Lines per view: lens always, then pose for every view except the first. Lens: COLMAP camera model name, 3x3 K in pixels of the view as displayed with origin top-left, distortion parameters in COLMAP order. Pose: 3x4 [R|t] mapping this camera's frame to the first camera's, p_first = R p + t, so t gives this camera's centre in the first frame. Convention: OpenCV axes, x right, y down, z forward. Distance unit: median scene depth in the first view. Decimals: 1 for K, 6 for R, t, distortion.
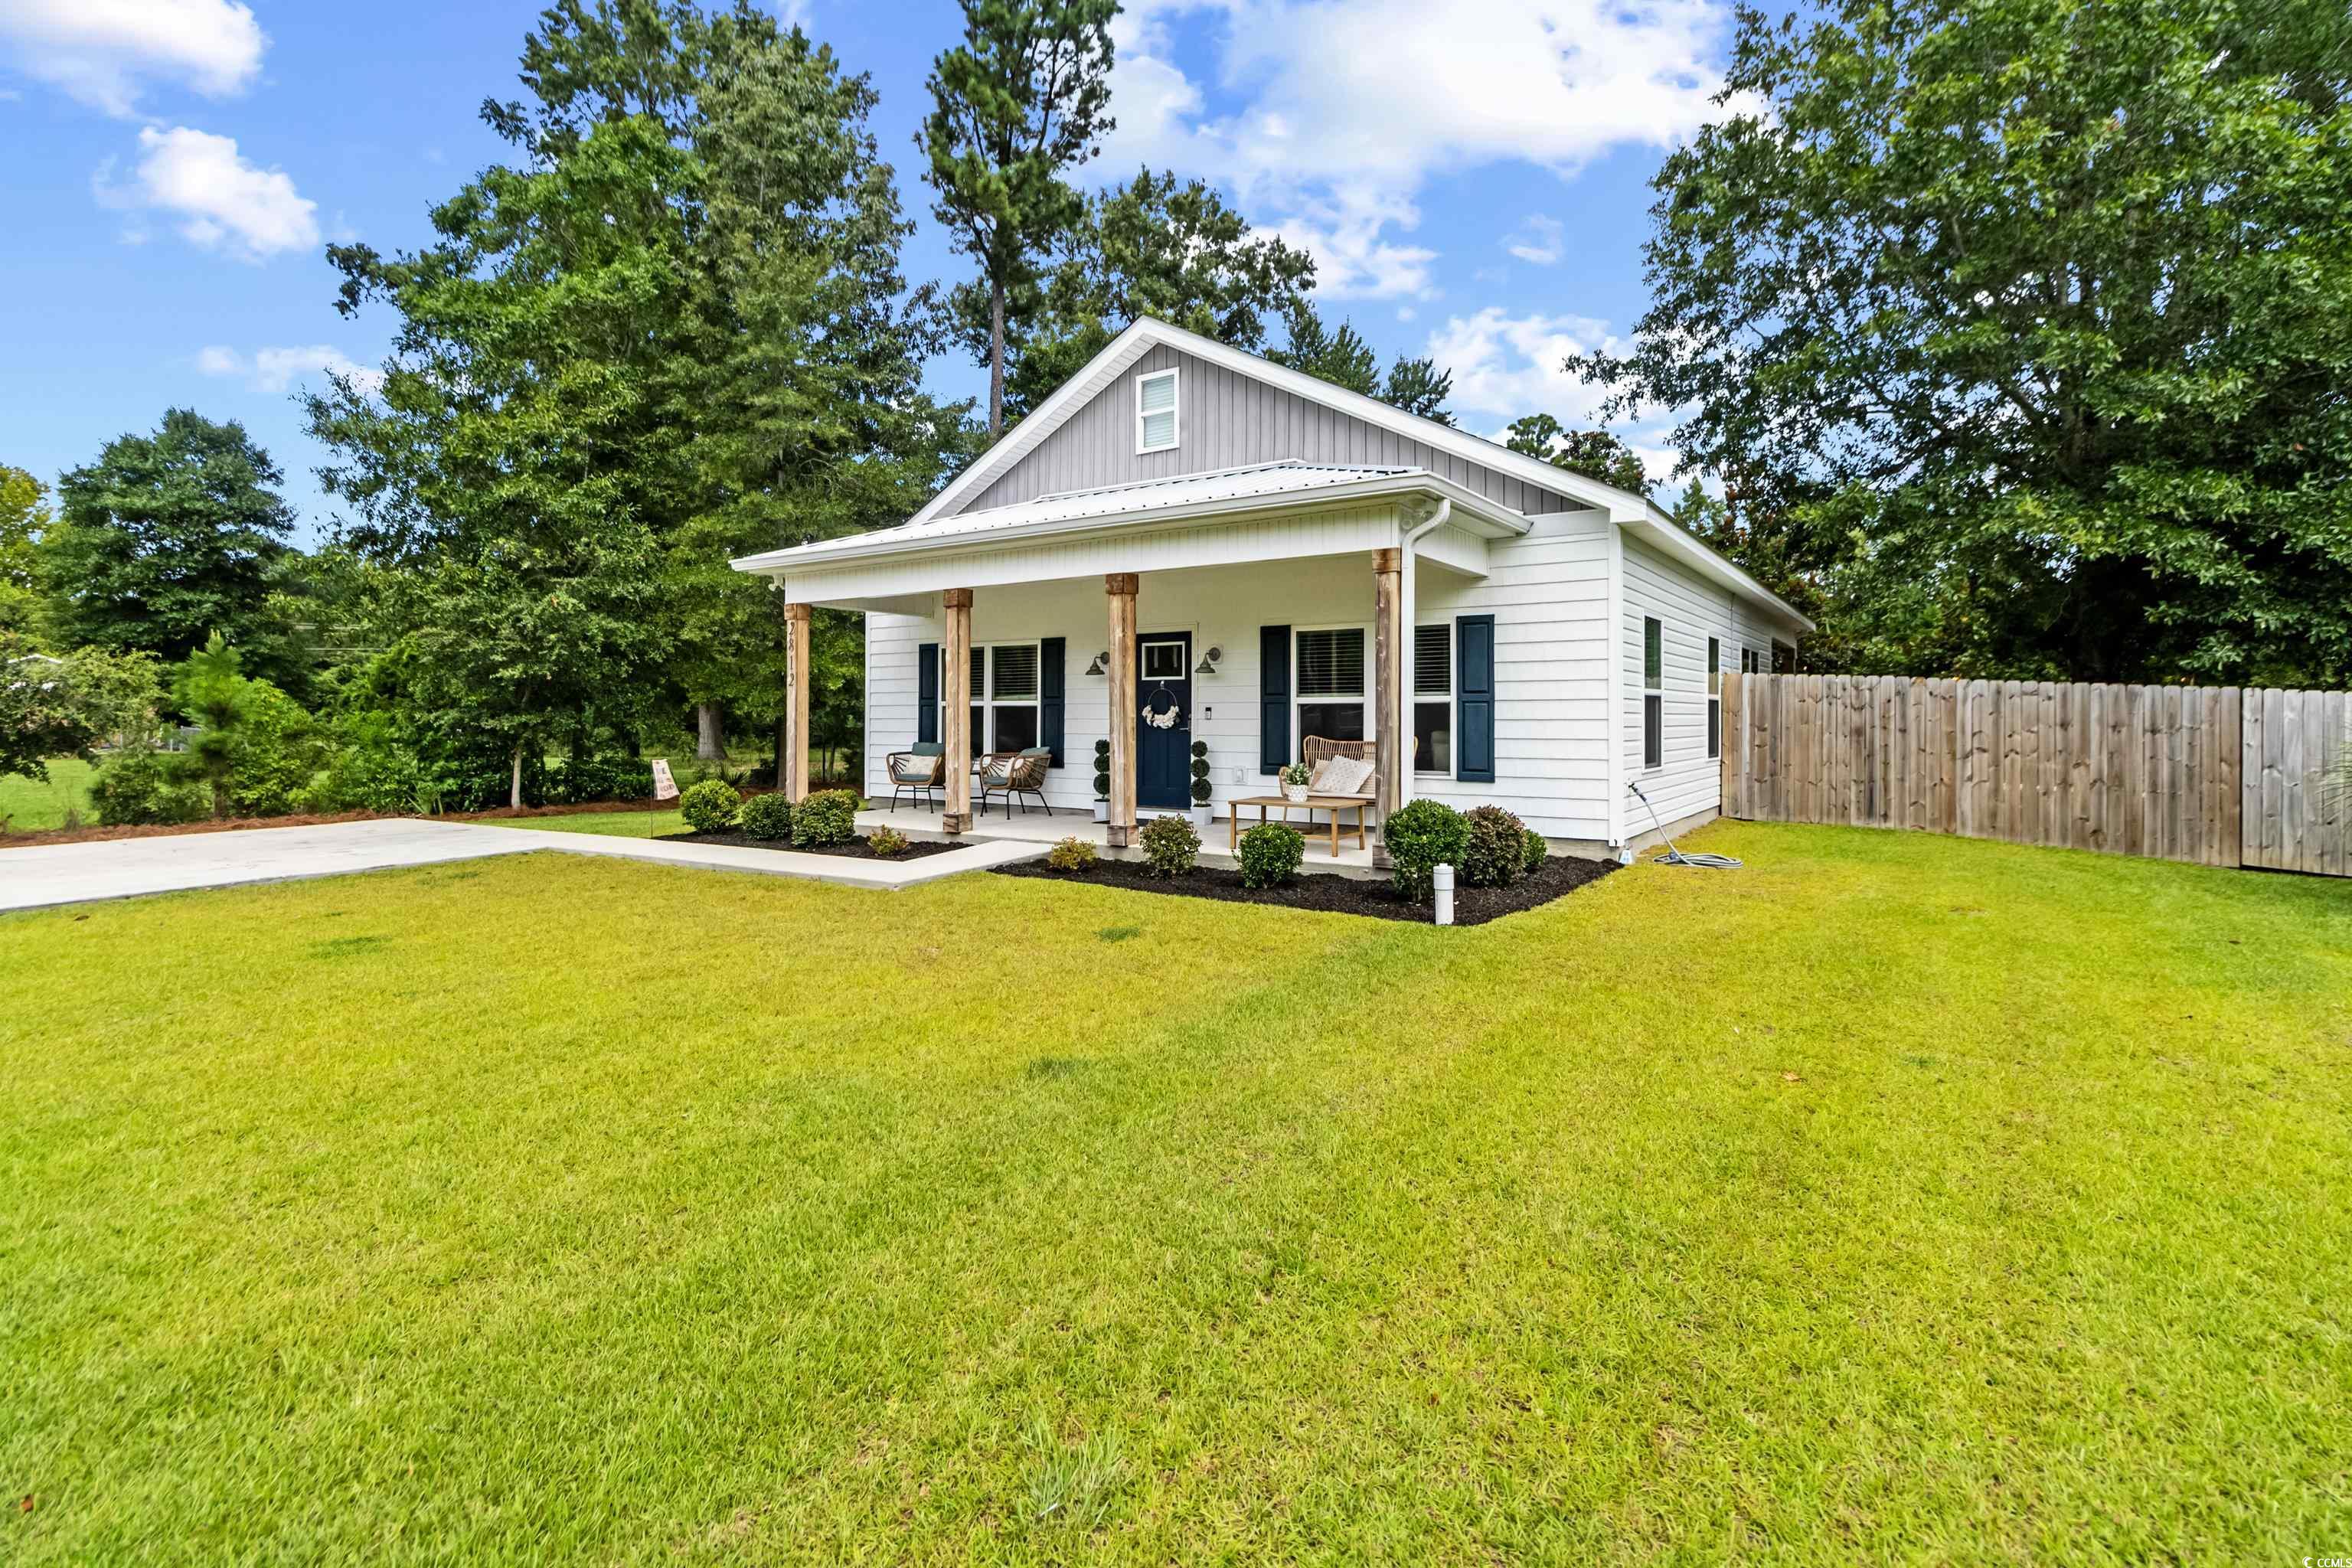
lens RADIAL K [[1115.2, 0, 1180.3], [0, 1115.2, 723.3], [0, 0, 1]] dist [-0.000052, 0.000074]
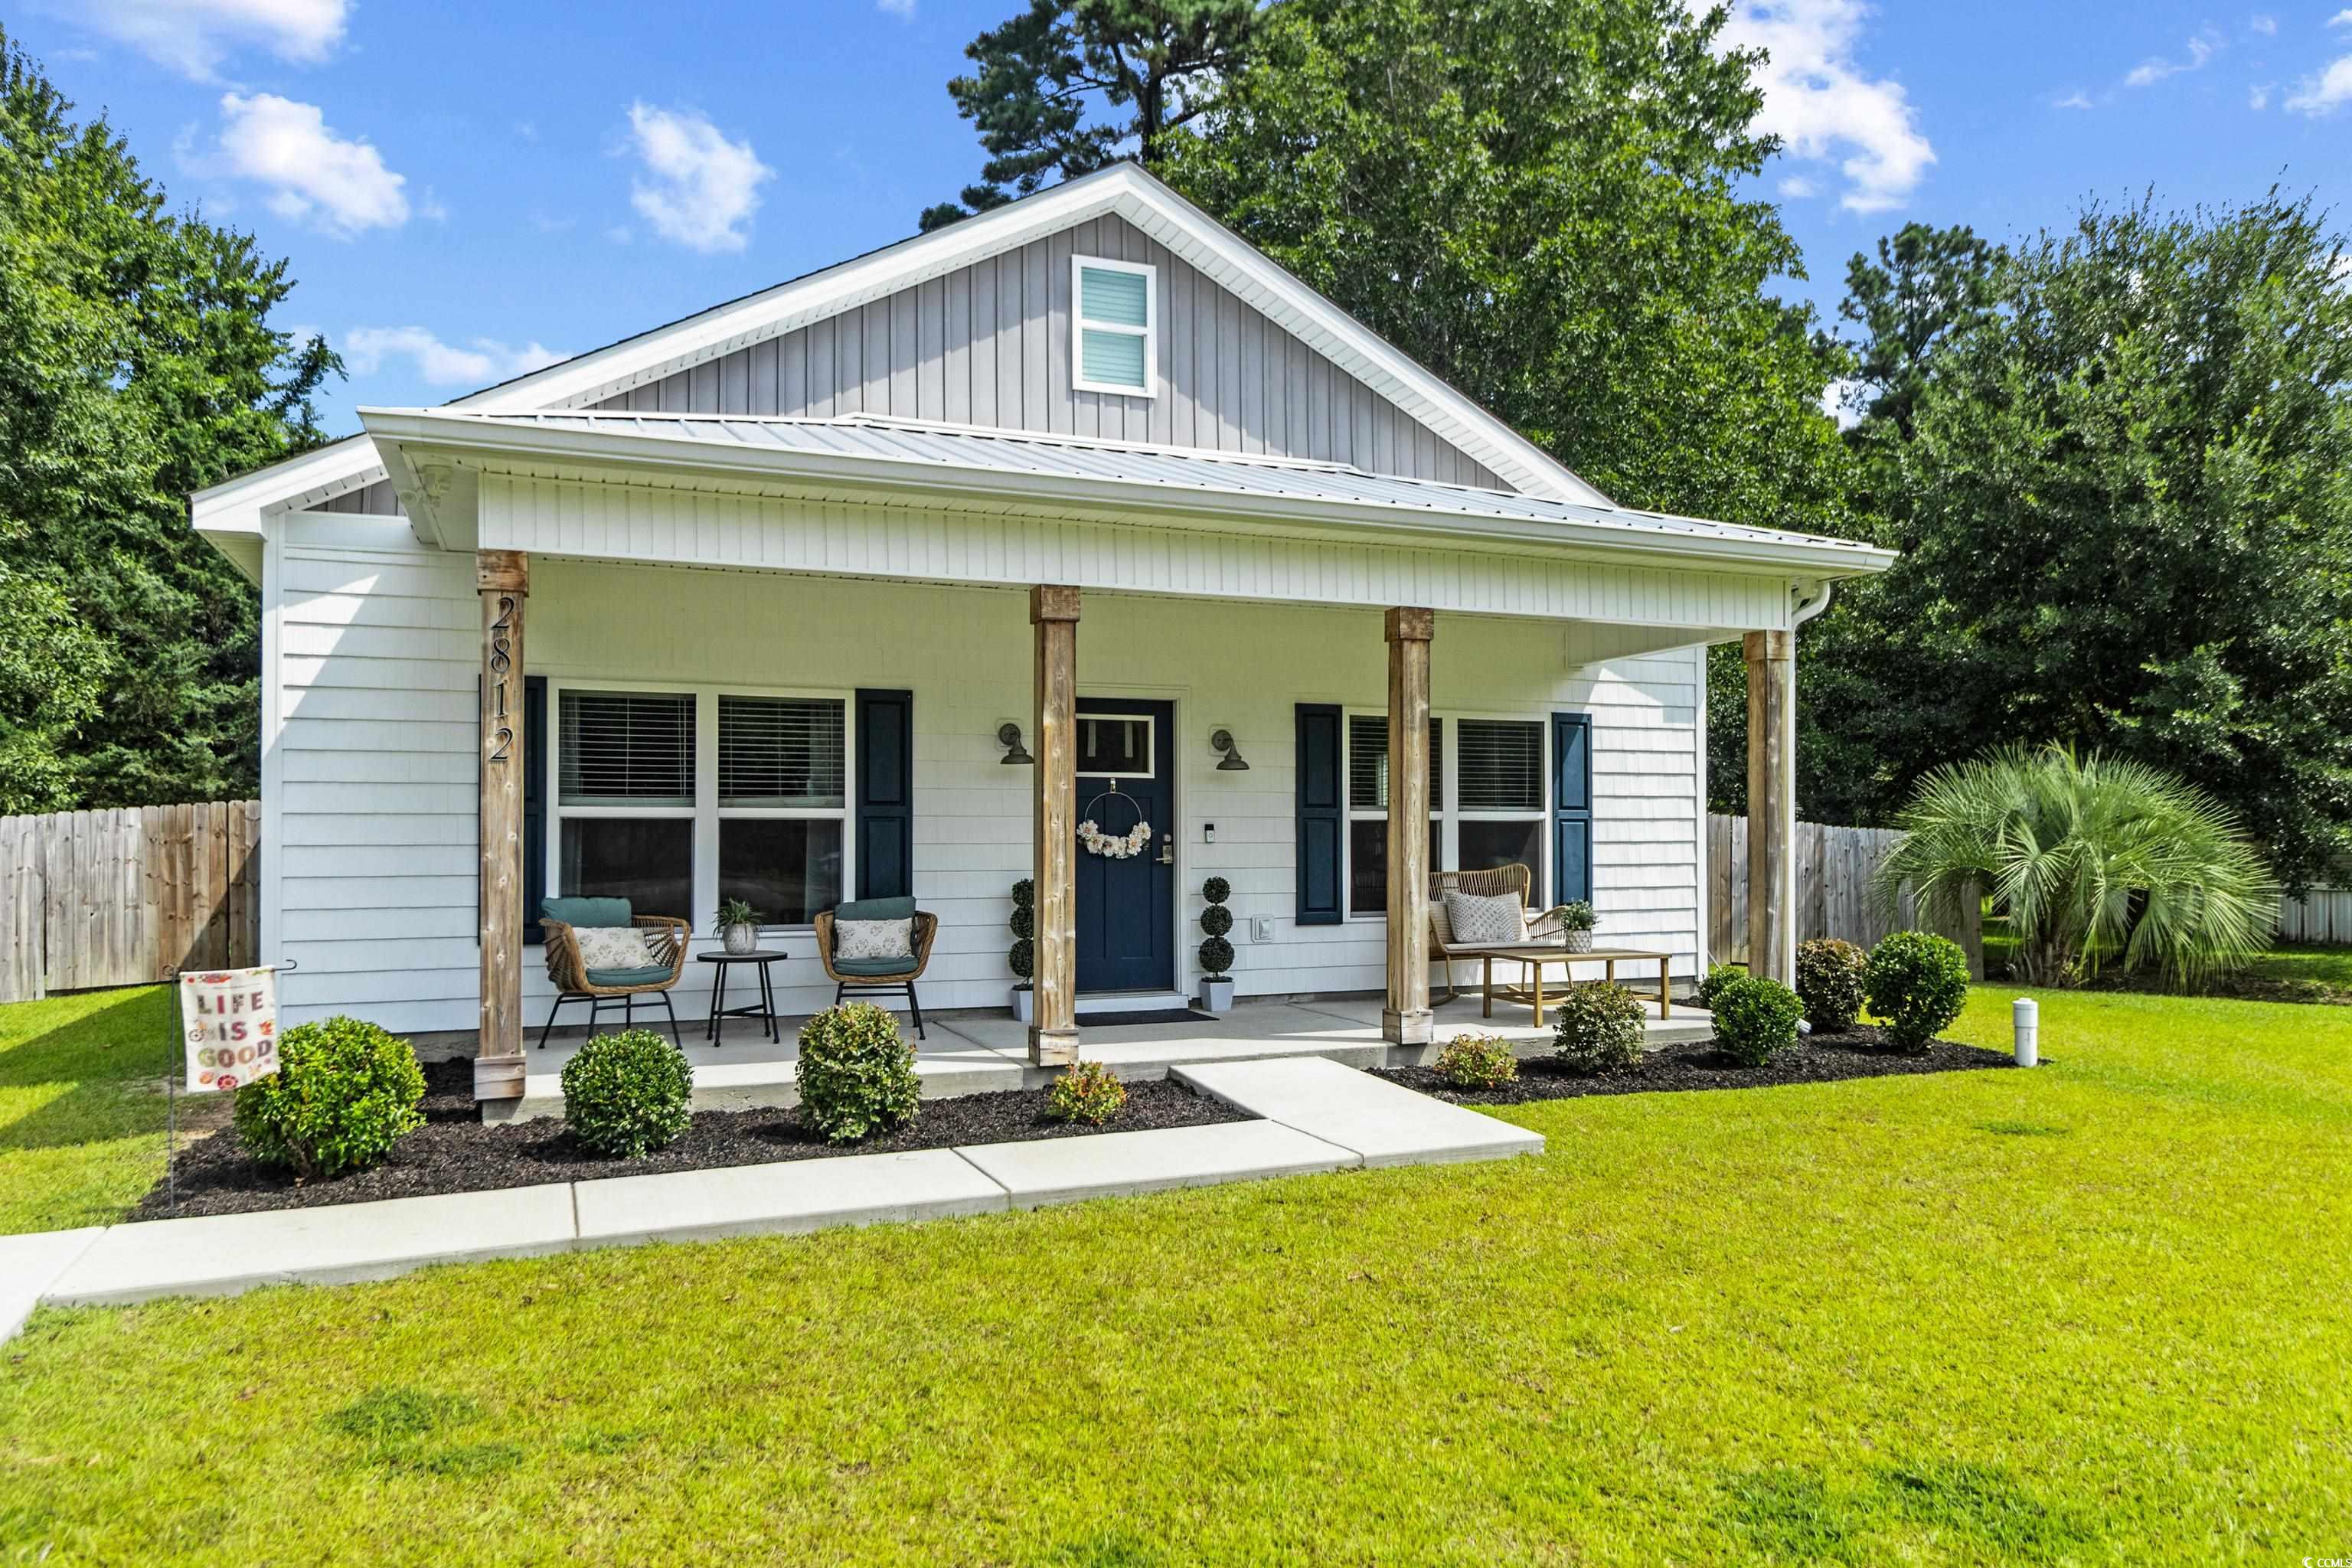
lens RADIAL K [[1600.9, 0, 1176.4], [0, 1600.9, 830.6], [0, 0, 1]] dist [0.001898, -0.000003]
pose [[0.523944, 0.004414, 0.851741, -0.740273], [0.006966, 0.999931, -0.009467, -0.002180], [-0.851724, 0.010893, 0.523877, 0.533154]]
